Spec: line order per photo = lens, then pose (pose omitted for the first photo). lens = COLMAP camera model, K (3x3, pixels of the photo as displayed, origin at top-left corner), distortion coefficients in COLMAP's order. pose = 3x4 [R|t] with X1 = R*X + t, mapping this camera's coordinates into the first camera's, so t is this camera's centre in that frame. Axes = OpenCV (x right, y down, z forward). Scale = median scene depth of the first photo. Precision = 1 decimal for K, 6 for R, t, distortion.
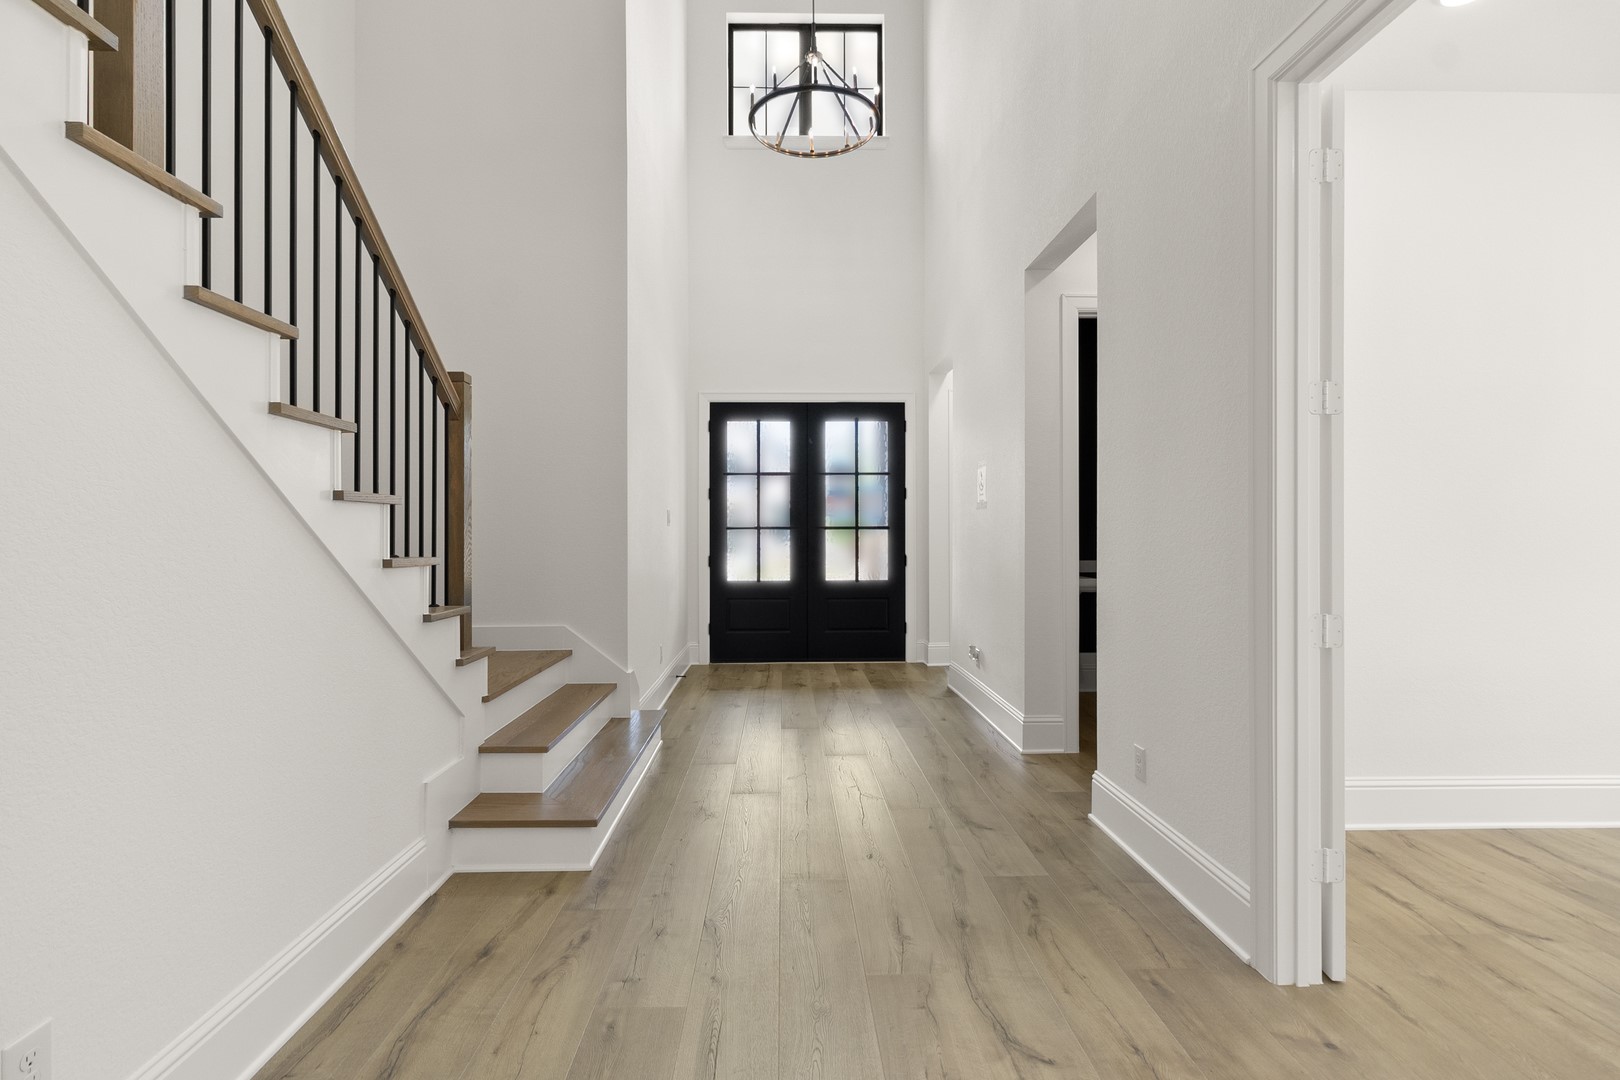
lens RADIAL K [[757.2, 0, 808.7], [0, 757.2, 533.6], [0, 0, 1]] dist [0.018740, -0.001482]
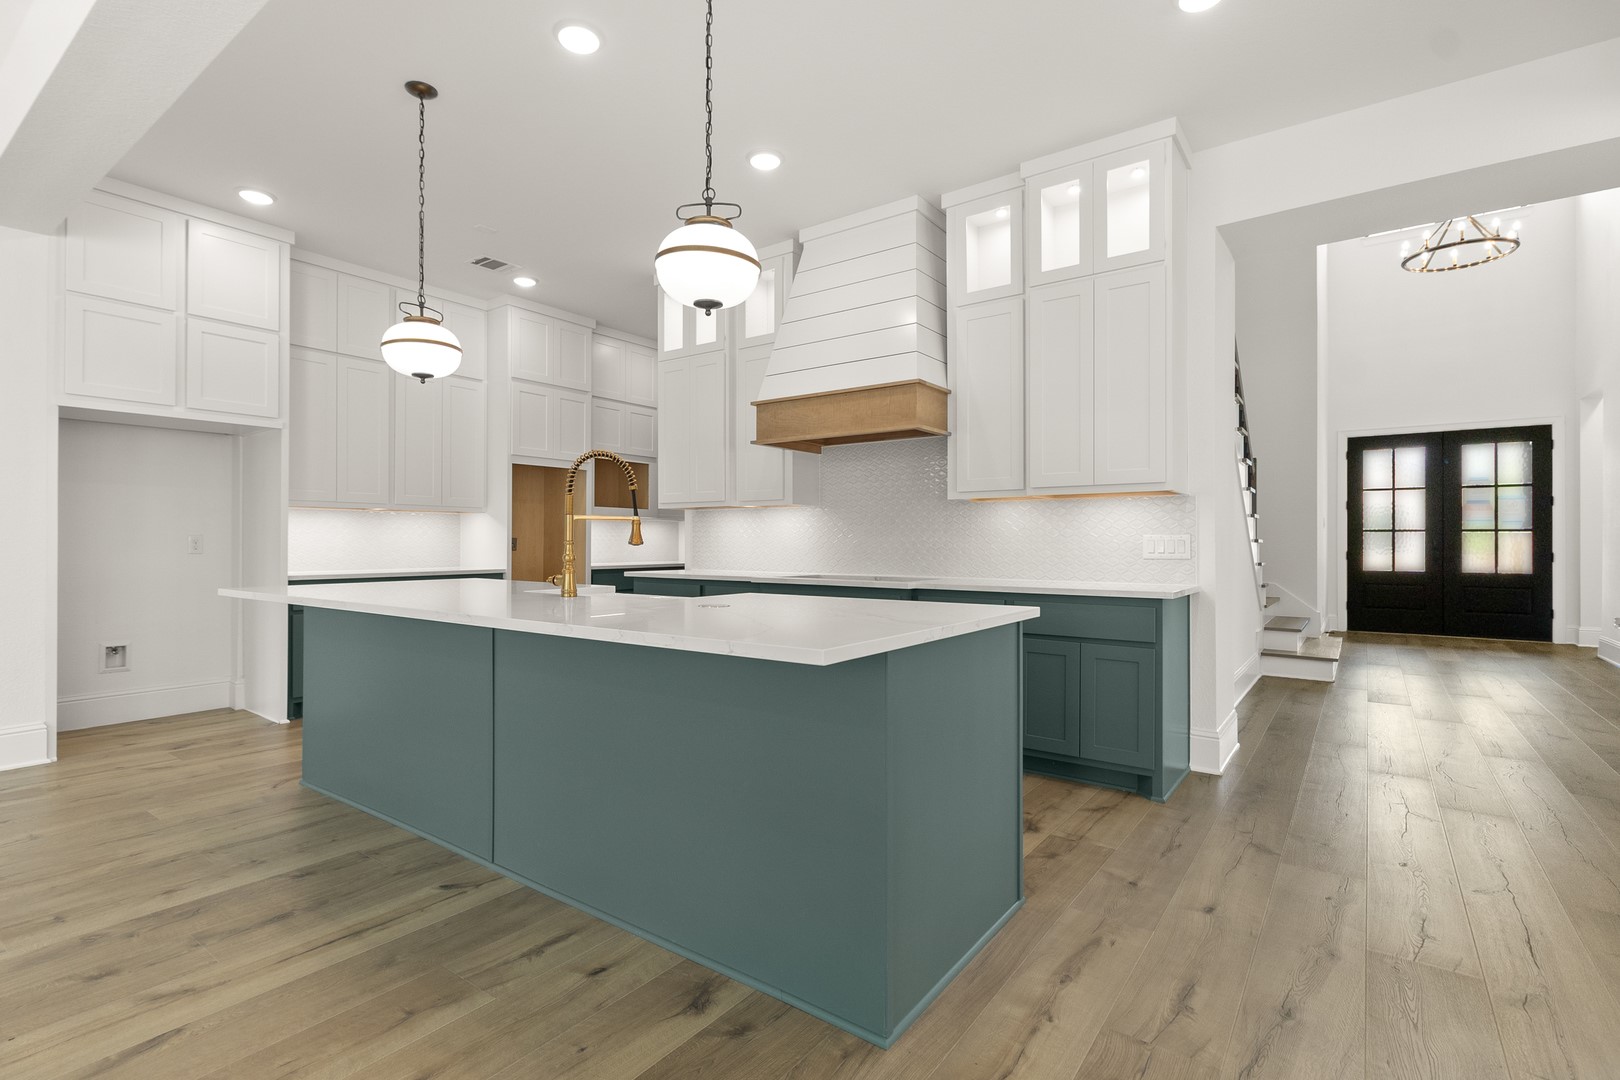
lens RADIAL K [[757.2, 0, 810.3], [0, 757.2, 541.0], [0, 0, 1]] dist [0.018740, -0.001482]
pose [[0.789266, 0.000669, -0.614051, -0.050929], [-0.003630, 0.999987, -0.003577, 0.019498], [0.614041, 0.005052, 0.789258, -0.679381]]
